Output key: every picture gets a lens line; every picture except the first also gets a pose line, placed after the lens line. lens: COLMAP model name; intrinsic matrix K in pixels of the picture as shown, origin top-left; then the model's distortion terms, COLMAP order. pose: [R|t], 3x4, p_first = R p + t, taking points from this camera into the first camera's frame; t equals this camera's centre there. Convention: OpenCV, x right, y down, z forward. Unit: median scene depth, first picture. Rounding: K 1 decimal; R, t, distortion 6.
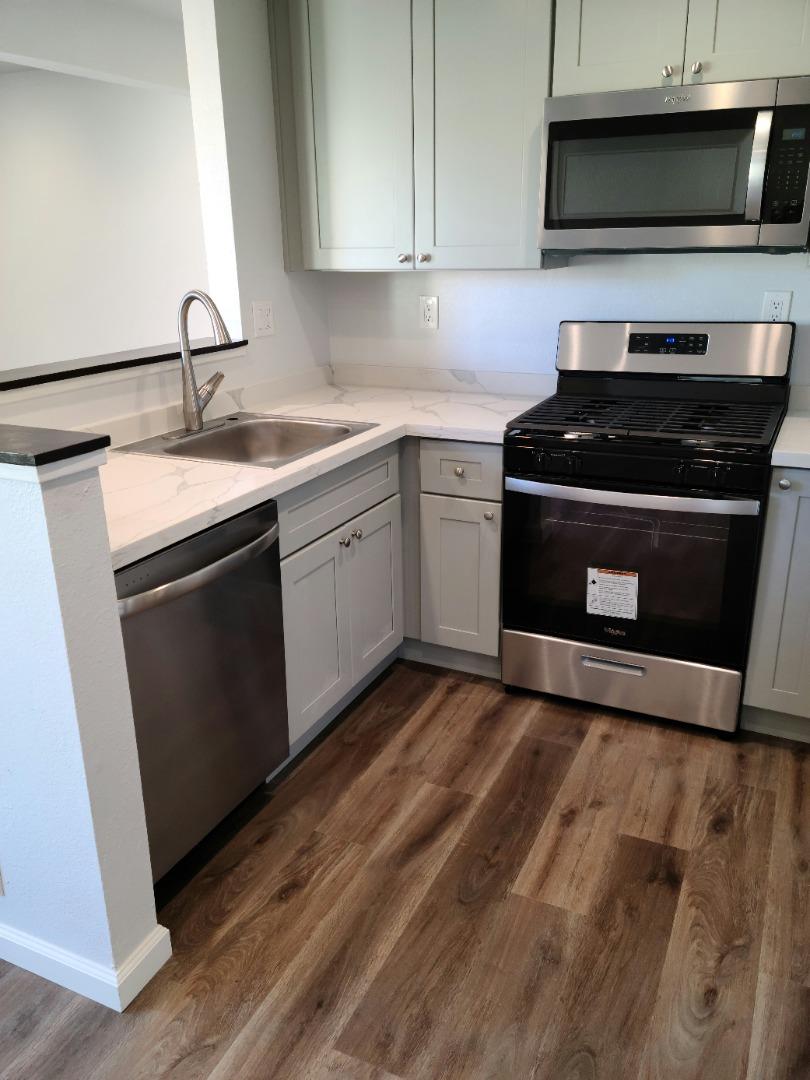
lens RADIAL K [[858.4, 0, 405.5], [0, 858.4, 543.8], [0, 0, 1]] dist [0.100918, -0.110196]
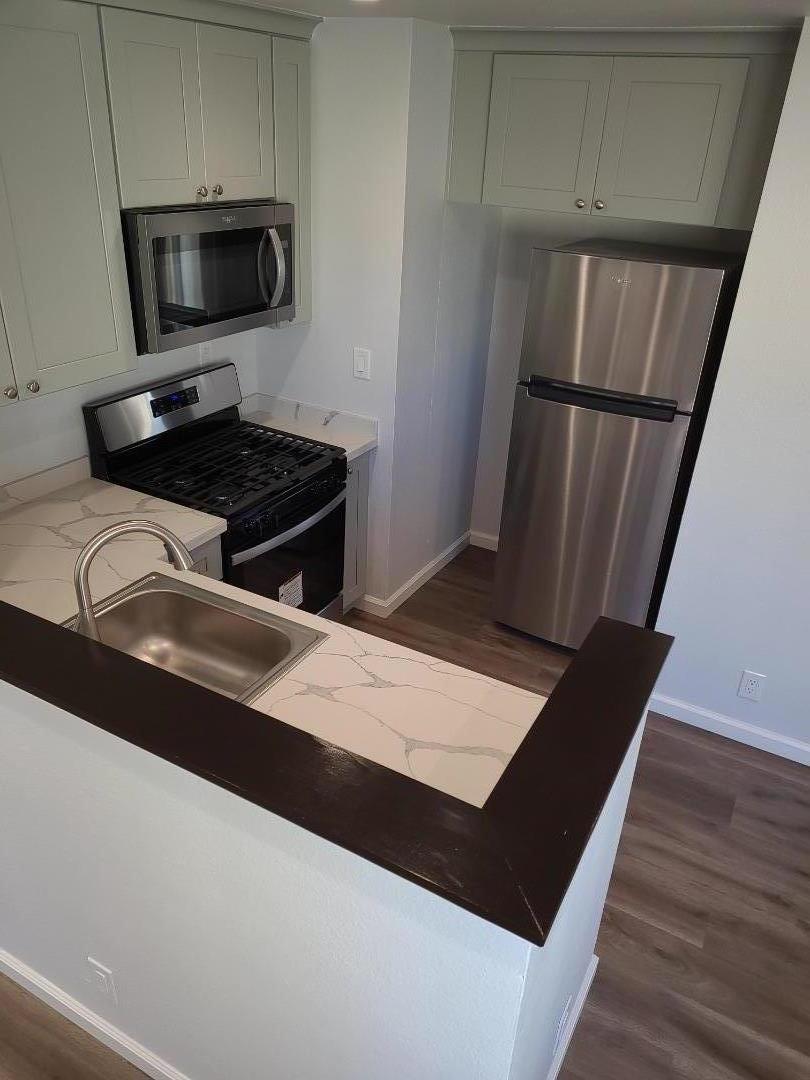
lens RADIAL K [[804.5, 0, 398.0], [0, 804.5, 556.6], [0, 0, 1]] dist [0.076599, -0.073005]
pose [[0.060876, -0.456590, 0.887592, -0.835630], [0.285556, 0.860041, 0.422832, -0.478118], [-0.956427, 0.227717, 0.182738, 0.631668]]
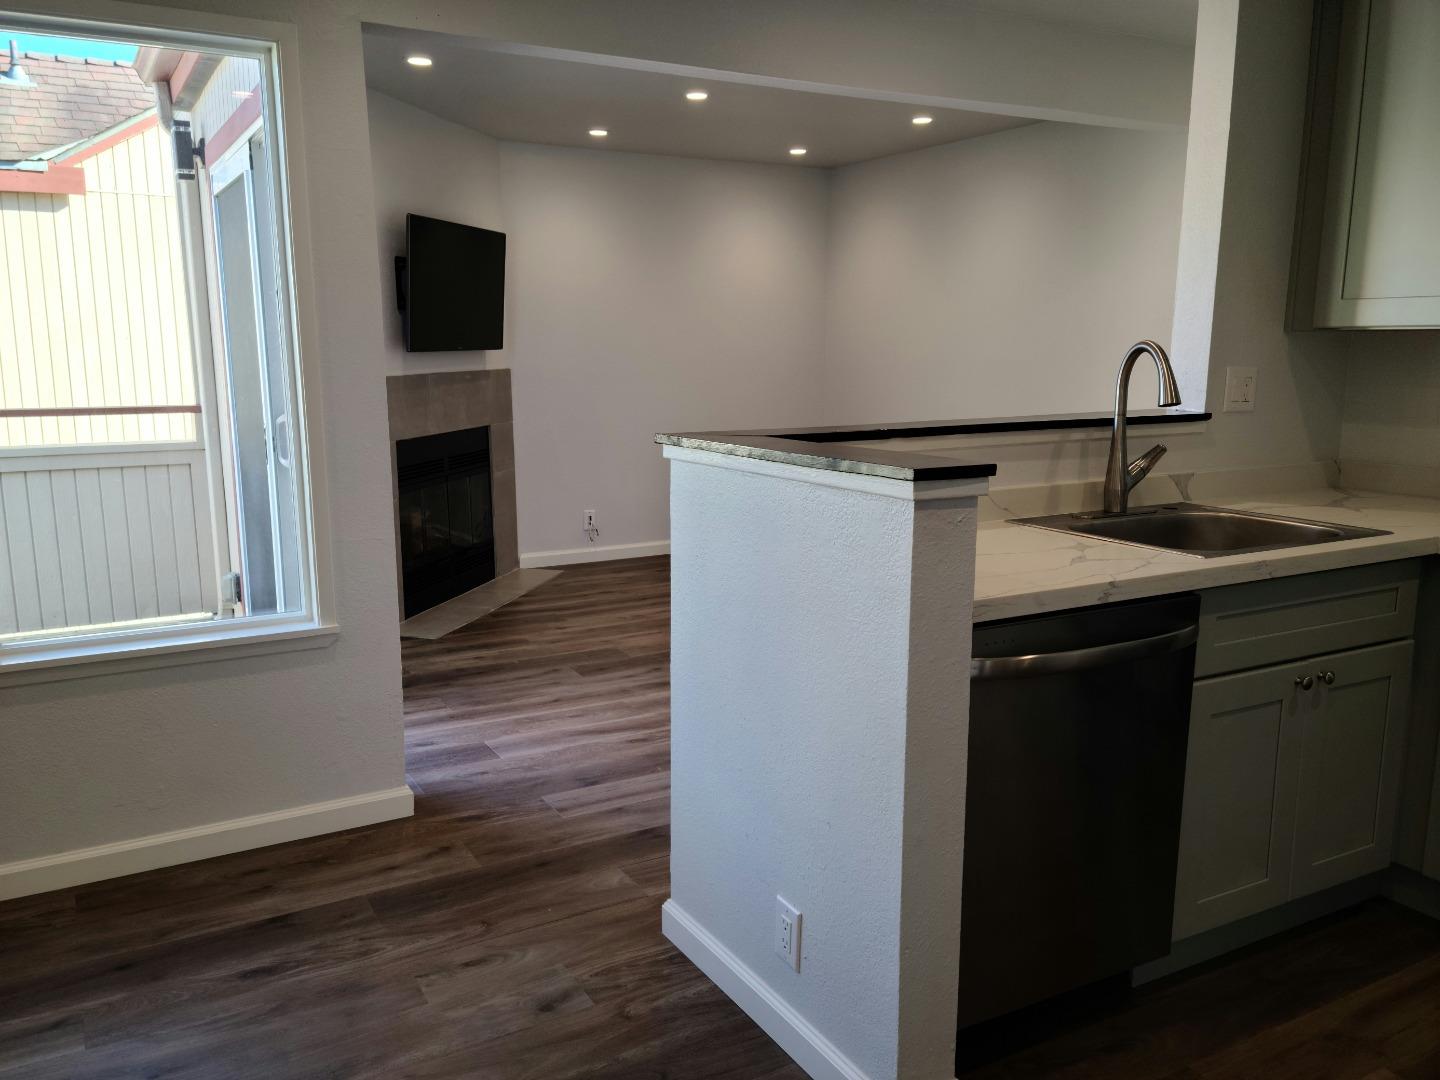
lens RADIAL K [[1147.3, 0, 708.6], [0, 1147.3, 553.3], [0, 0, 1]] dist [0.099084, -0.091125]
pose [[0.817001, 0.121006, -0.563797, 0.058746], [-0.205256, 0.974723, -0.088236, 0.078258], [0.538869, 0.187812, 0.821186, -0.070775]]
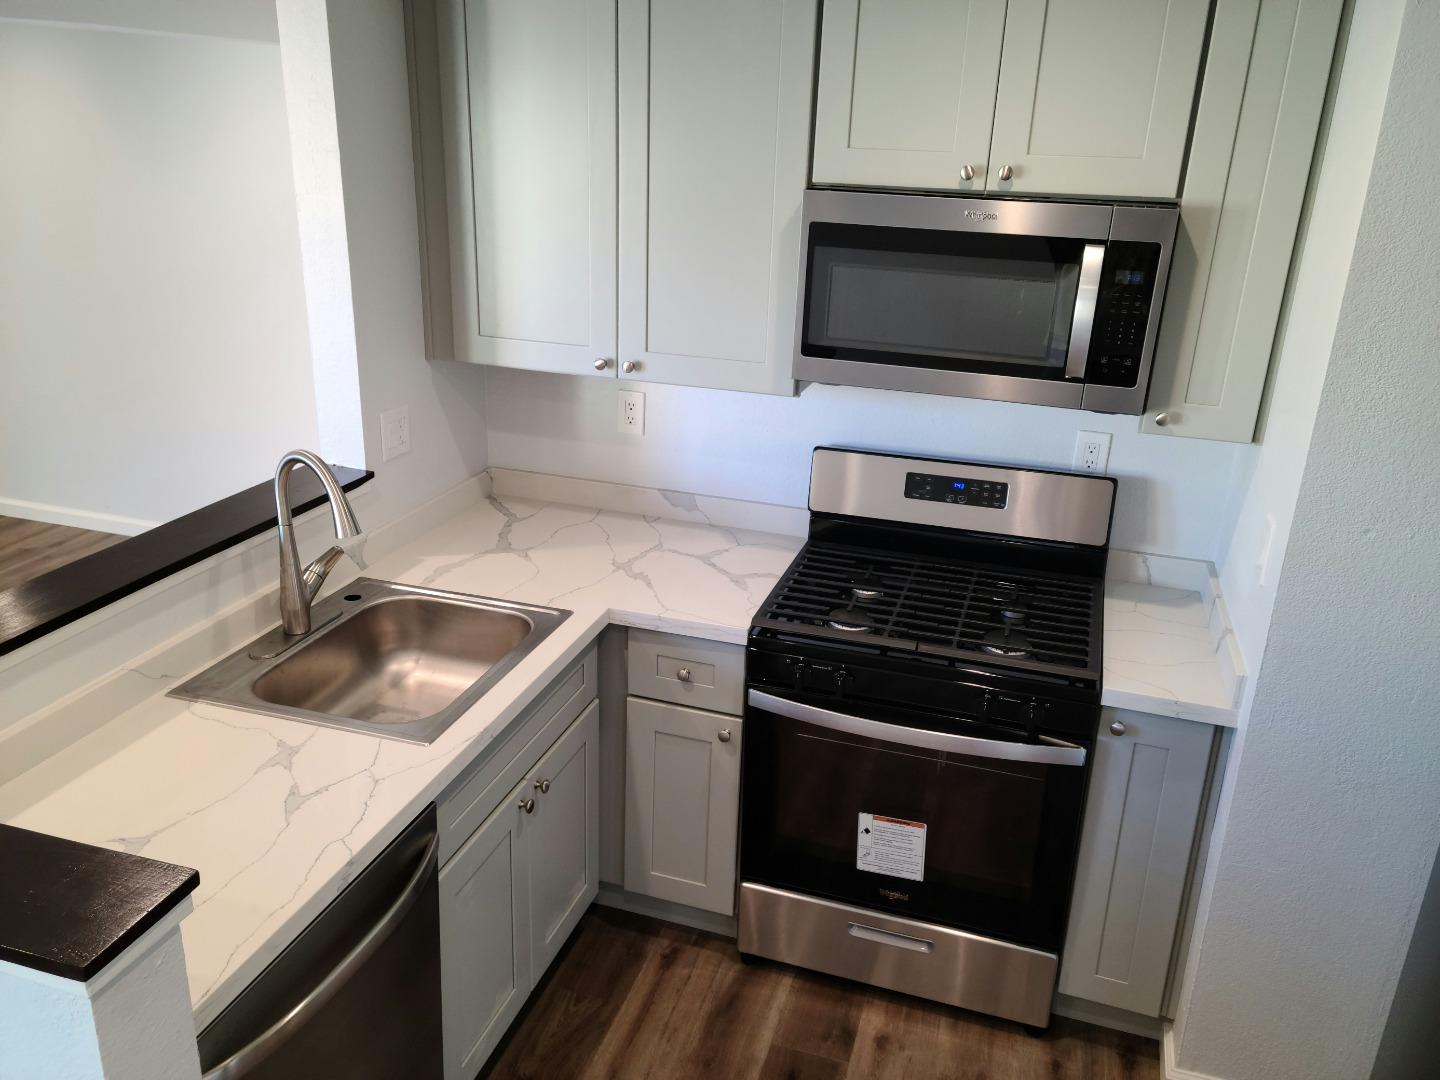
lens RADIAL K [[1147.6, 0, 733.6], [0, 1147.6, 529.6], [0, 0, 1]] dist [0.088563, -0.085073]
pose [[0.987528, -0.000470, 0.157446, -0.051124], [-0.001381, 0.999931, 0.011648, -0.233415], [-0.157440, -0.011720, 0.987459, 0.049383]]
